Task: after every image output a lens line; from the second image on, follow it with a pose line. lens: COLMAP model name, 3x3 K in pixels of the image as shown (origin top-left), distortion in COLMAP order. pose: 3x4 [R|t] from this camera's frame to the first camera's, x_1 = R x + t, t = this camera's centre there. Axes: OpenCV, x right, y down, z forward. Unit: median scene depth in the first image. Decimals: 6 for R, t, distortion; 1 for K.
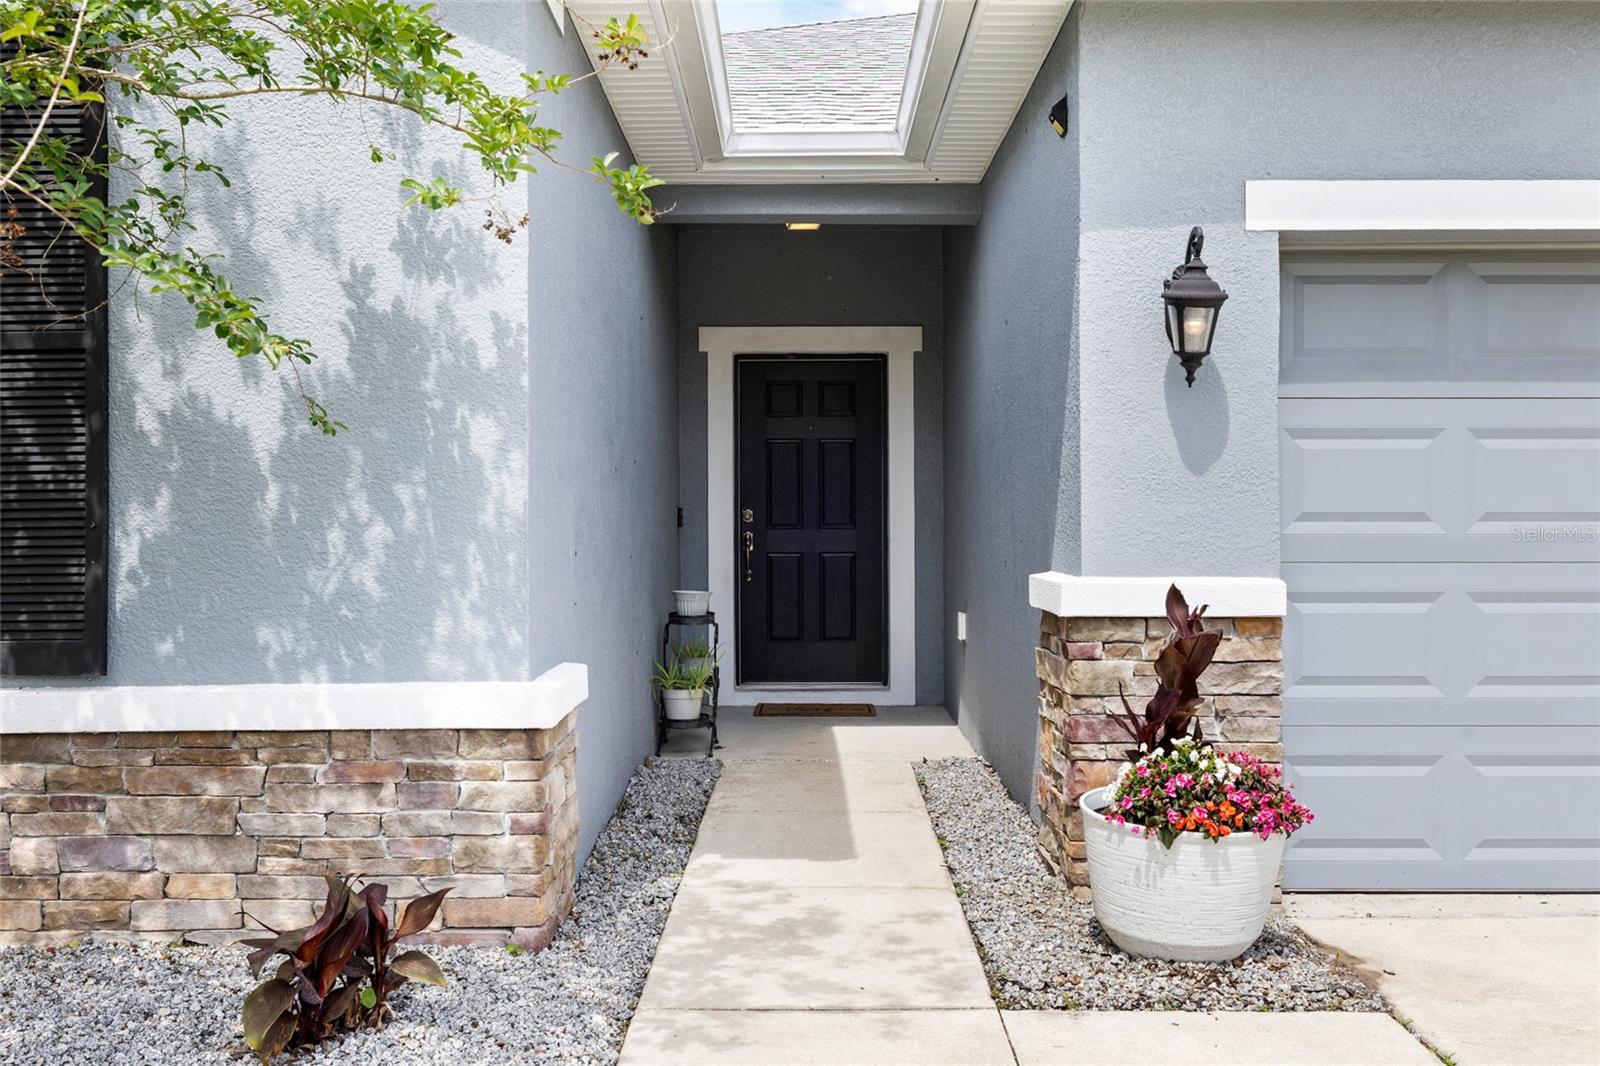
lens RADIAL K [[1637.9, 0, 800.0], [0, 1637.9, 533.0], [0, 0, 1]] dist [-0.007058, -0.027448]
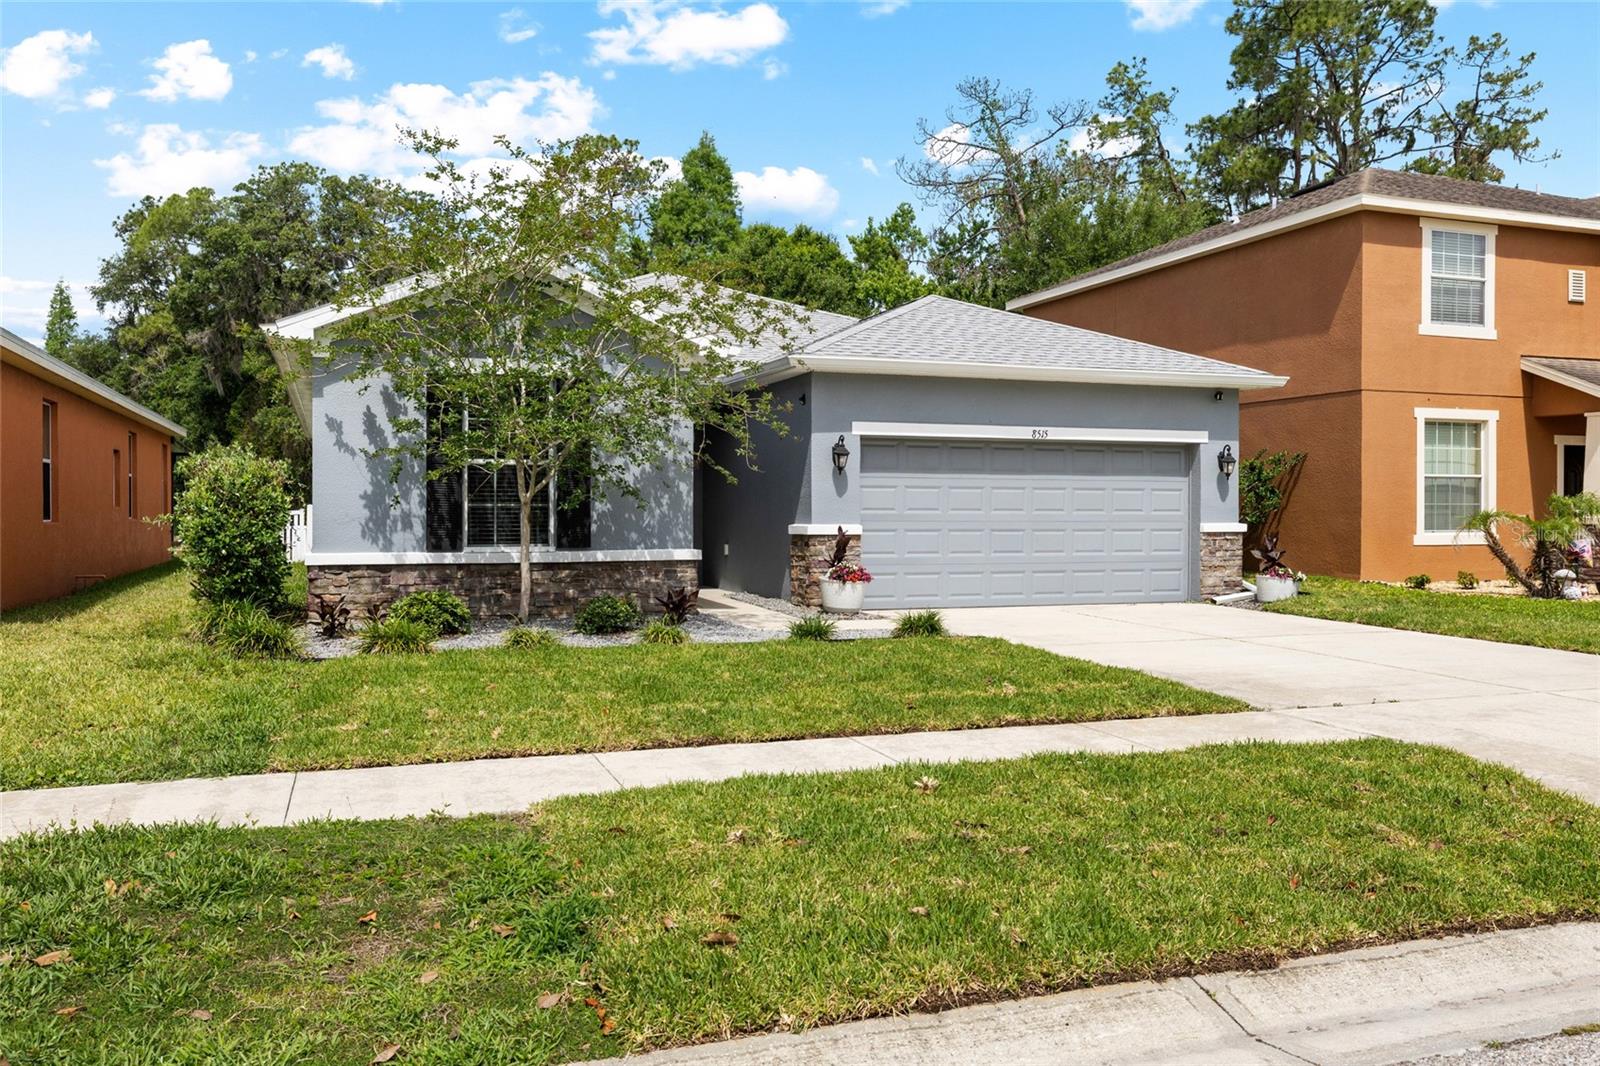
lens RADIAL K [[1325.1, 0, 833.5], [0, 1325.1, 441.7], [0, 0, 1]] dist [-0.000588, 0.001802]
pose [[0.936053, 0.022715, 0.351124, -0.880243], [-0.000797, 0.998048, -0.062442, 0.027406], [-0.351858, 0.058170, 0.934244, -1.935620]]
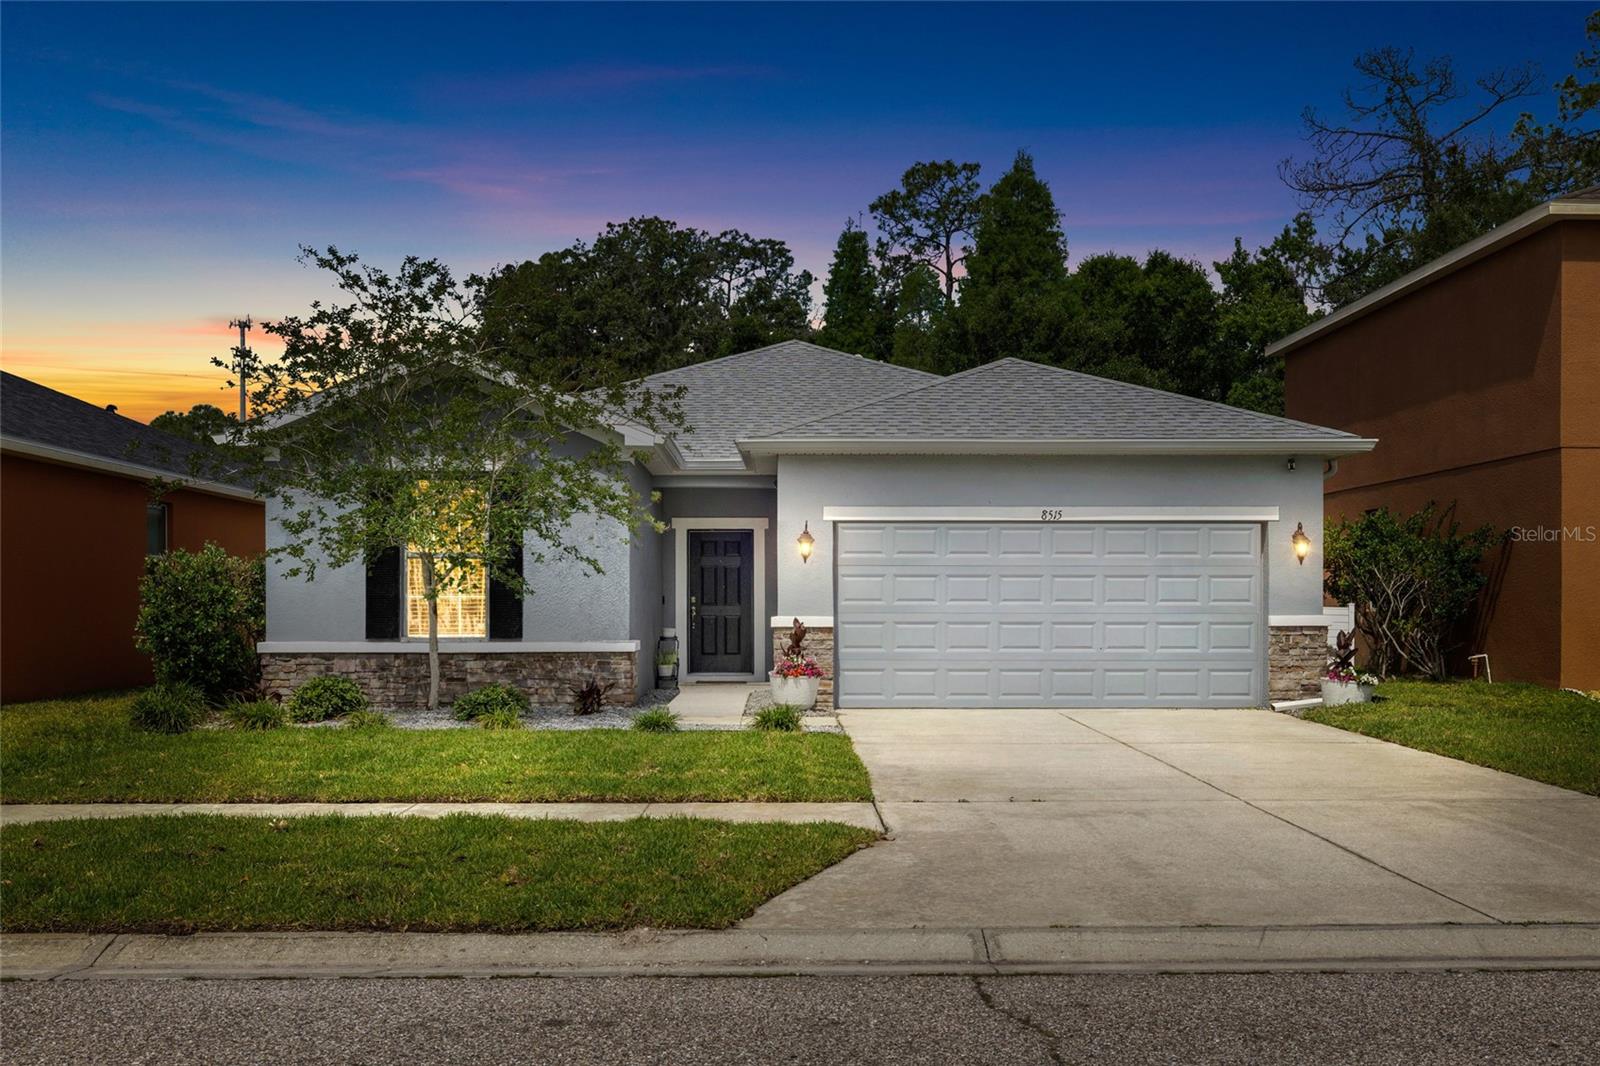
lens RADIAL K [[1637.9, 0, 800.0], [0, 1637.9, 533.0], [0, 0, 1]] dist [-0.007058, -0.027448]
pose [[0.999861, 0.003516, 0.016285, 0.163404], [-0.002654, 0.998610, -0.052632, 0.033900], [-0.016448, 0.052581, 0.998481, -2.644072]]
